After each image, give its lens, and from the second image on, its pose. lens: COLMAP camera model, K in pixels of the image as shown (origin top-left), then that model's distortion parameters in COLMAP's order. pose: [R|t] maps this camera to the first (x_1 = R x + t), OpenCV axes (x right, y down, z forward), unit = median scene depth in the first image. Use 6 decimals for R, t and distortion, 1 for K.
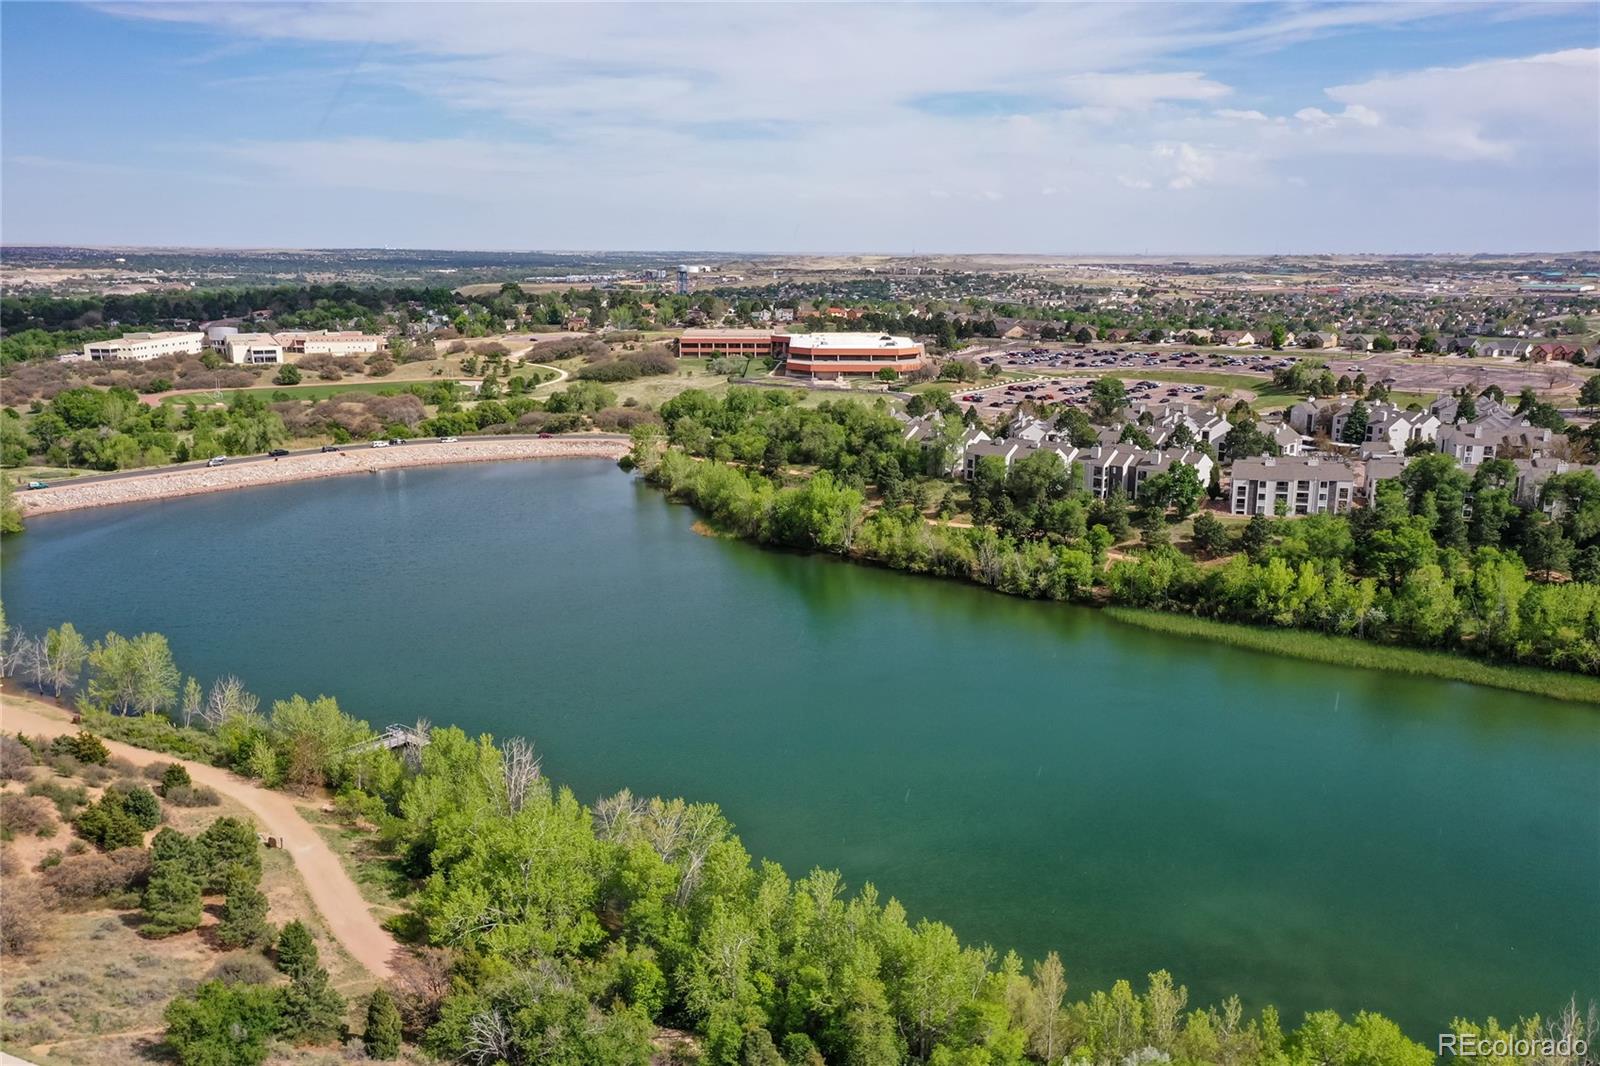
lens RADIAL K [[1260.6, 0, 848.0], [0, 1260.6, 513.1], [0, 0, 1]] dist [0.002305, 0.002080]
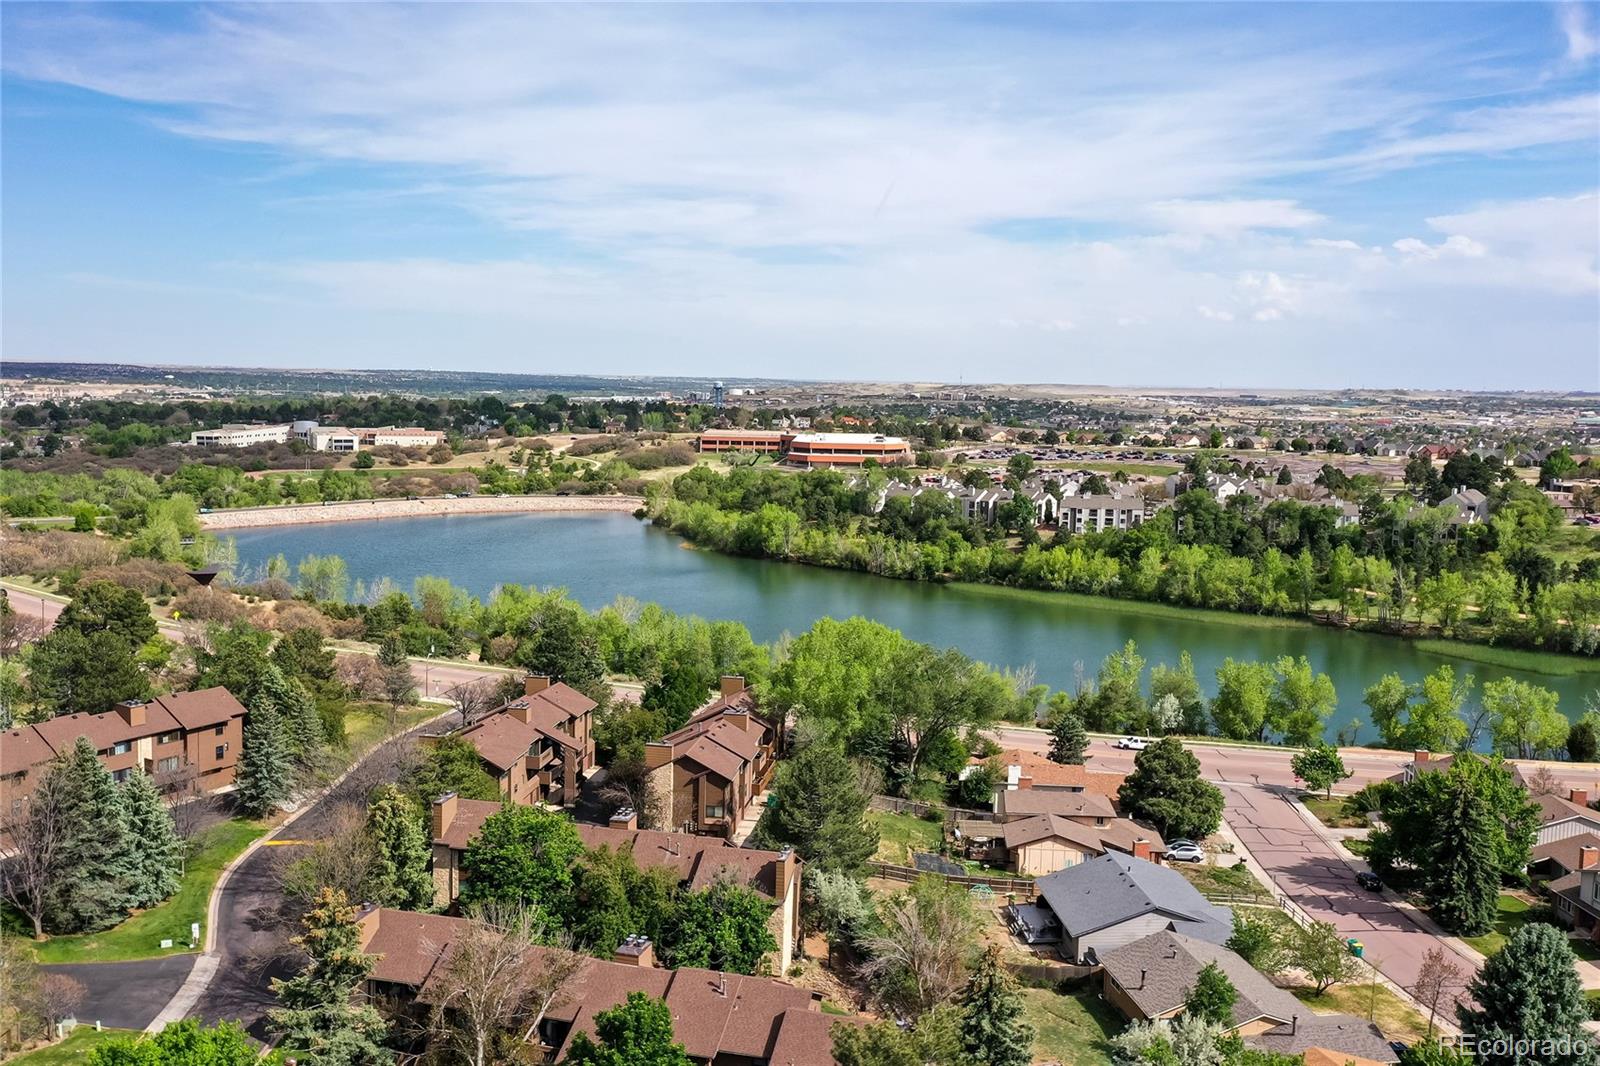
lens RADIAL K [[1309.0, 0, 800.0], [0, 1309.0, 533.0], [0, 0, 1]] dist [-0.001422, 0.009780]
pose [[0.997141, 0.025197, -0.071239, 0.044608], [-0.031213, 0.995922, -0.084645, 0.048487], [0.068816, 0.086627, 0.993861, -0.167690]]
